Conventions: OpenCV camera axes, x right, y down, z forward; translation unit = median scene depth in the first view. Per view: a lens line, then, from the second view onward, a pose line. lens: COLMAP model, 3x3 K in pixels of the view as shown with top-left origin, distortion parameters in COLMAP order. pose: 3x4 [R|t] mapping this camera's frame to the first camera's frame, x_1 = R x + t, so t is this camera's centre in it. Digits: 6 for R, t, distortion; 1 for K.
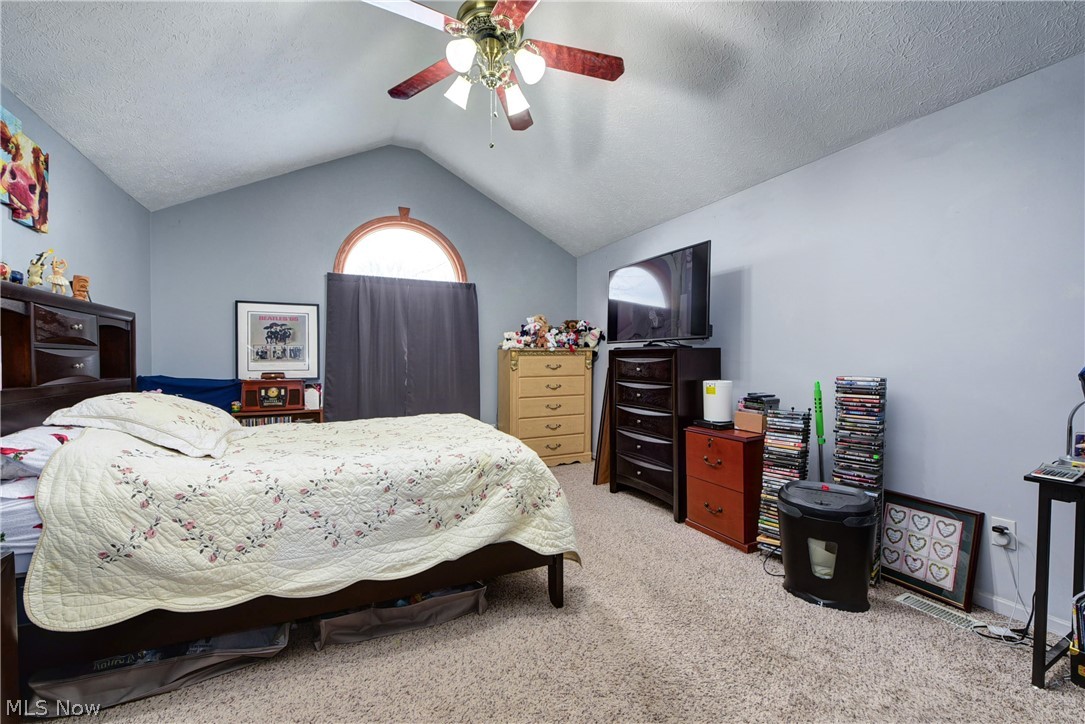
lens RADIAL K [[433.7, 0, 544.8], [0, 433.7, 365.3], [0, 0, 1]] dist [-0.009399, -0.000823]
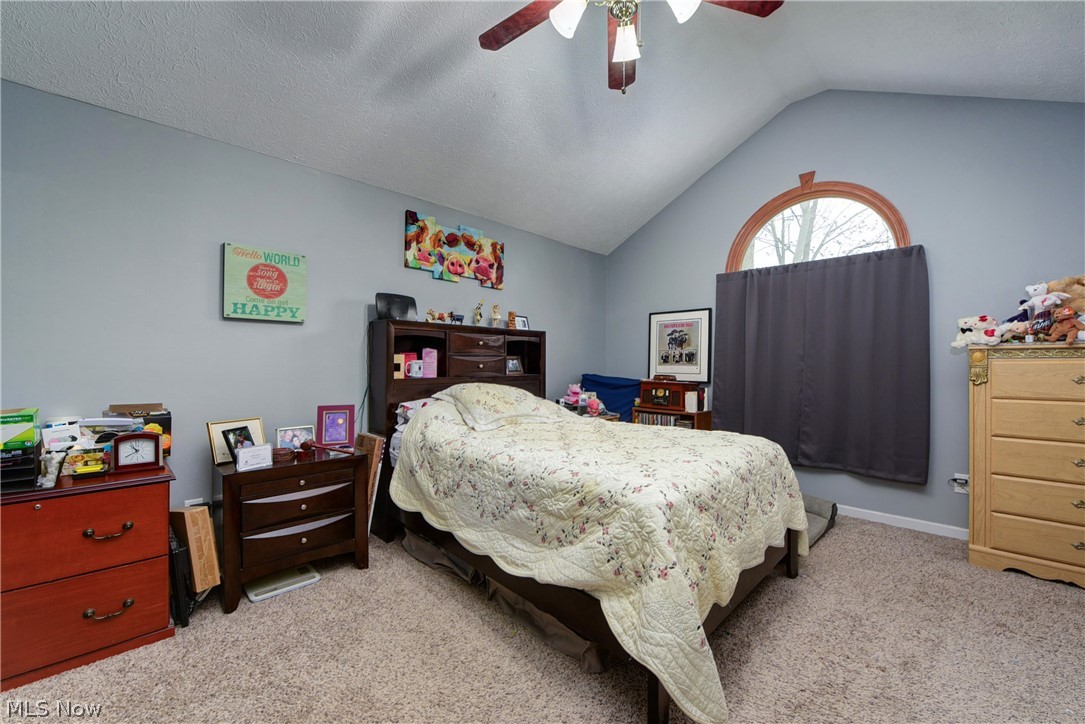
lens RADIAL K [[433.7, 0, 544.8], [0, 433.7, 365.3], [0, 0, 1]] dist [-0.009399, -0.000823]
pose [[0.326141, 0.009130, -0.945277, 0.549899], [-0.017974, 0.999832, 0.003456, -0.010732], [0.945150, 0.015863, 0.326250, 0.592012]]
